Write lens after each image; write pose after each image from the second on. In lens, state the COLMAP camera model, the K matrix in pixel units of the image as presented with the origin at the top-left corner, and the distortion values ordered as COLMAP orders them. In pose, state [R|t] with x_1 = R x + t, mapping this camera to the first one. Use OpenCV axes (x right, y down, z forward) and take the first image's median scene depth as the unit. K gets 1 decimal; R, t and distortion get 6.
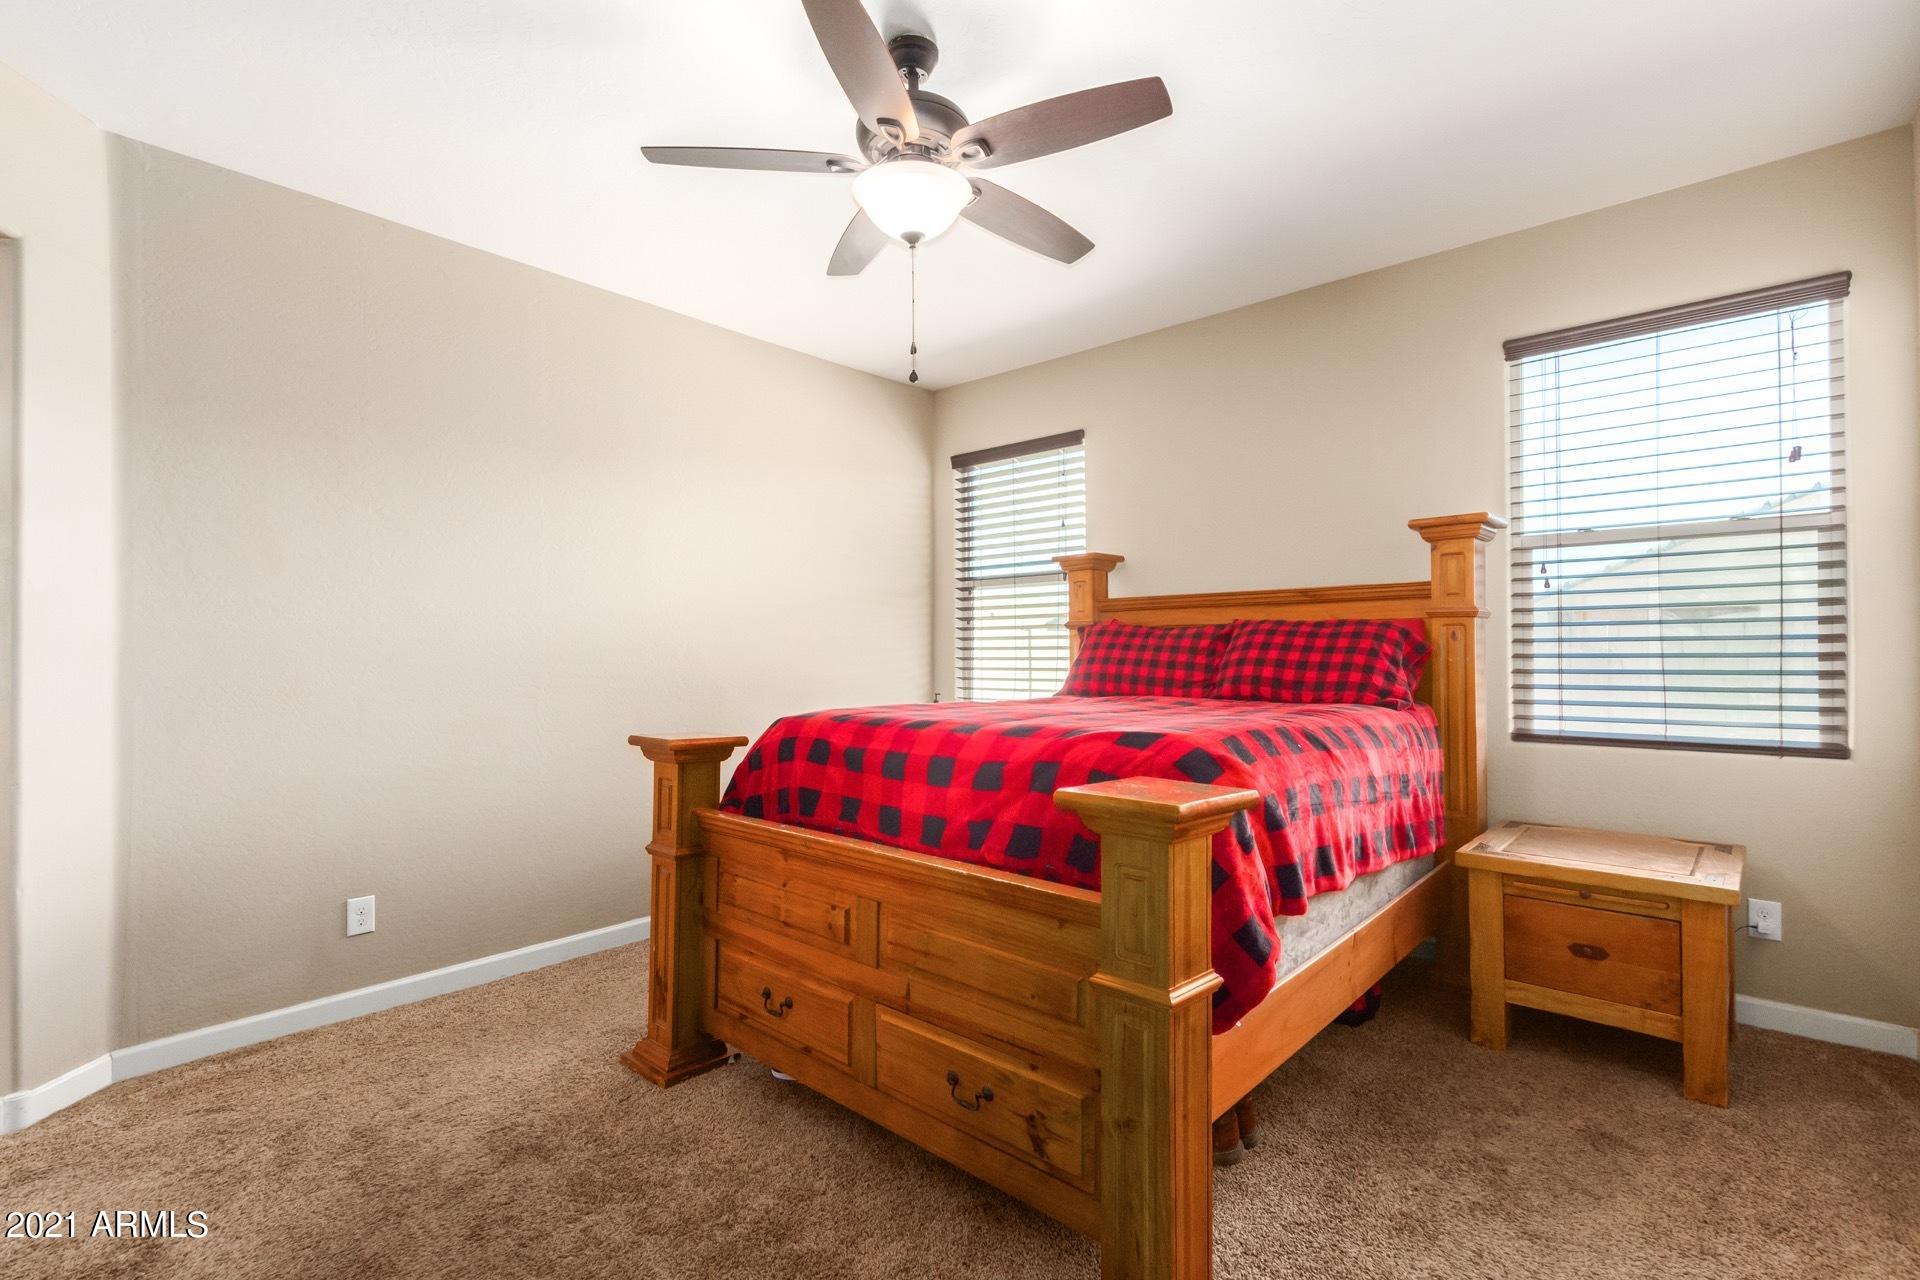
lens RADIAL K [[863.3, 0, 965.0], [0, 863.3, 652.3], [0, 0, 1]] dist [0.002135, -0.000050]
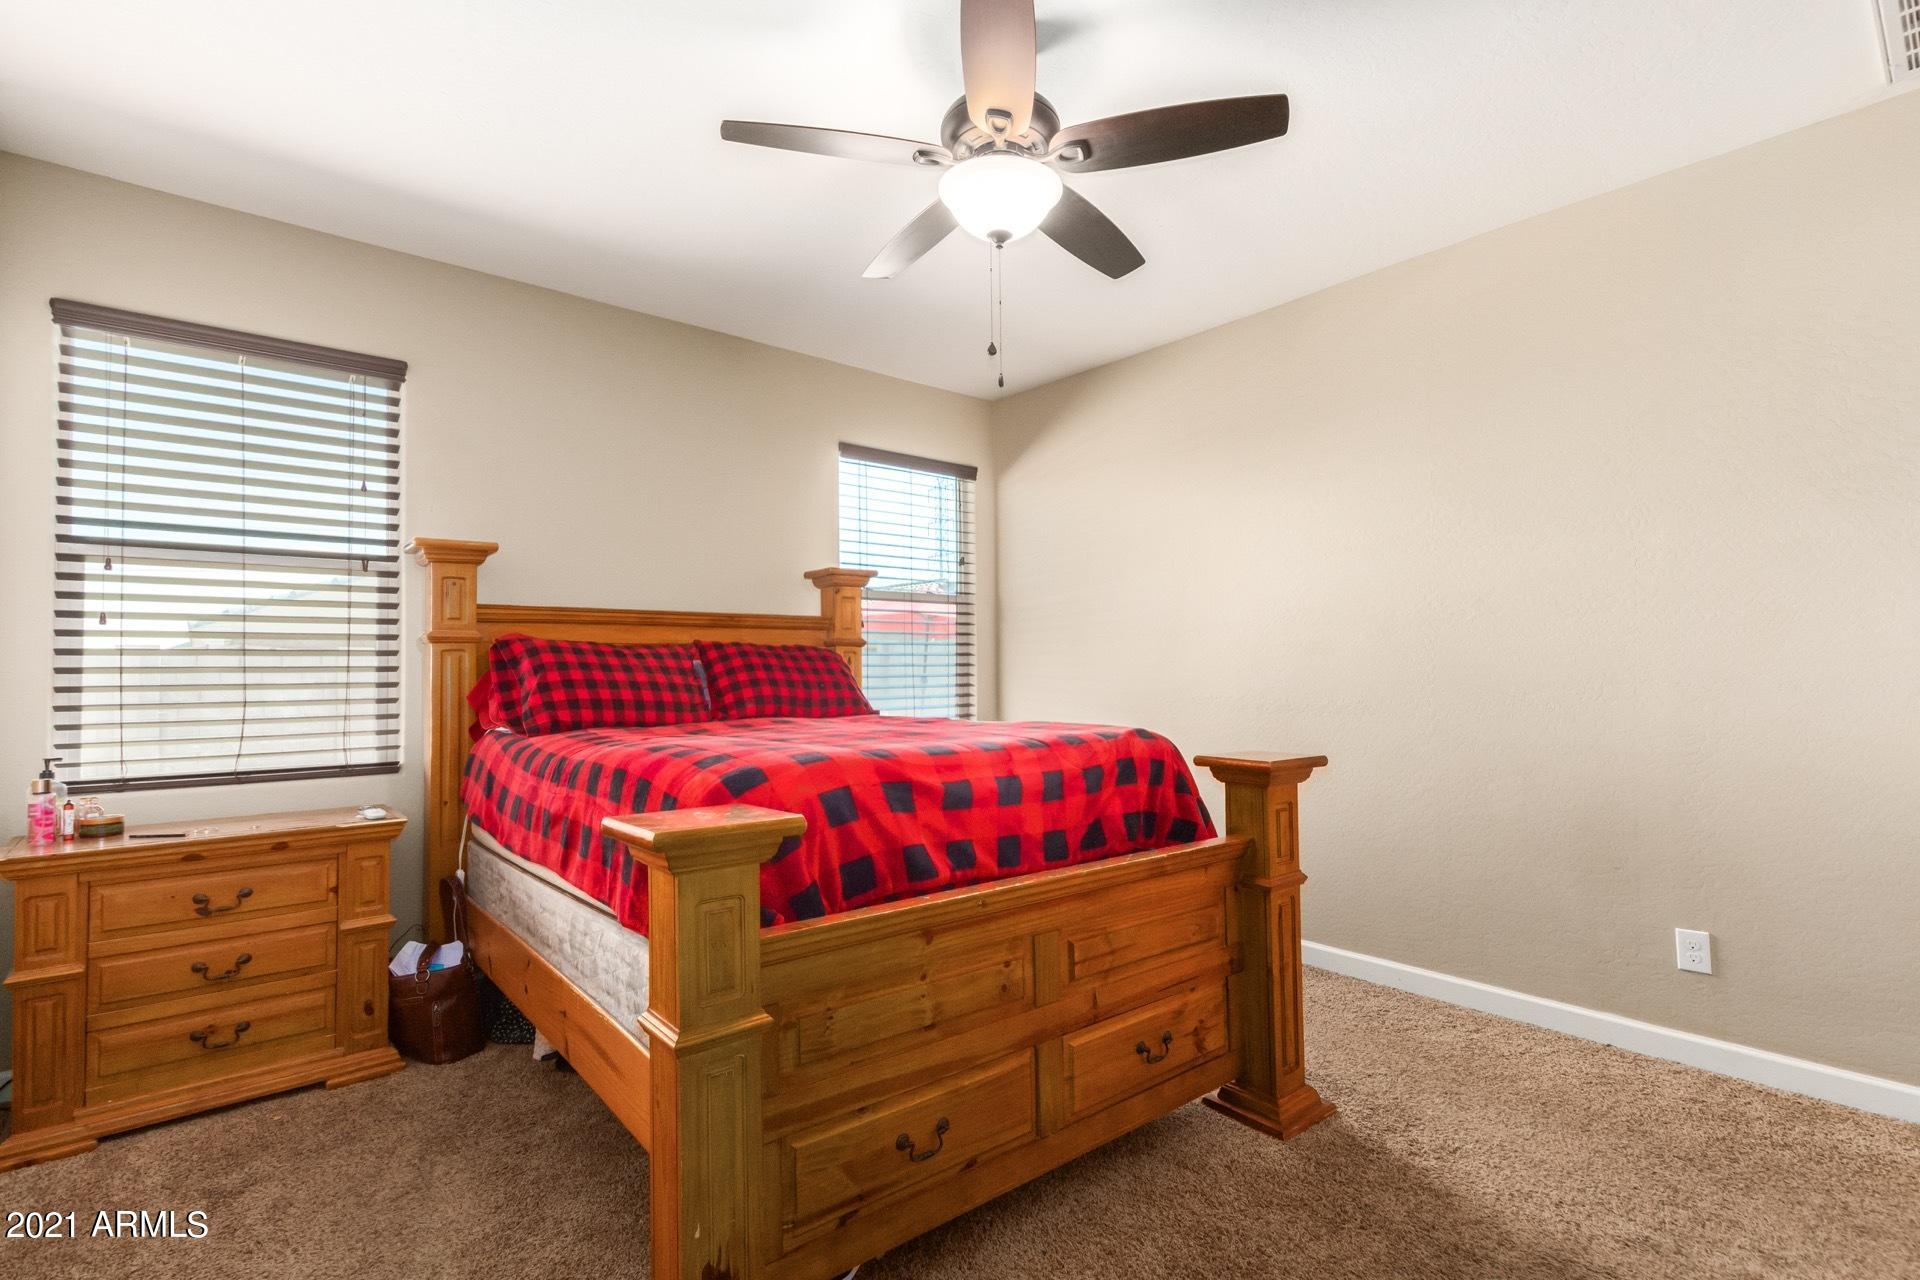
lens RADIAL K [[891.0, 0, 960.8], [0, 891.0, 649.7], [0, 0, 1]] dist [-0.003953, -0.000143]
pose [[0.167181, 0.028250, 0.985521, -0.858245], [0.008957, 0.999505, -0.030170, 0.007702], [-0.985886, 0.013871, 0.166845, 0.735169]]
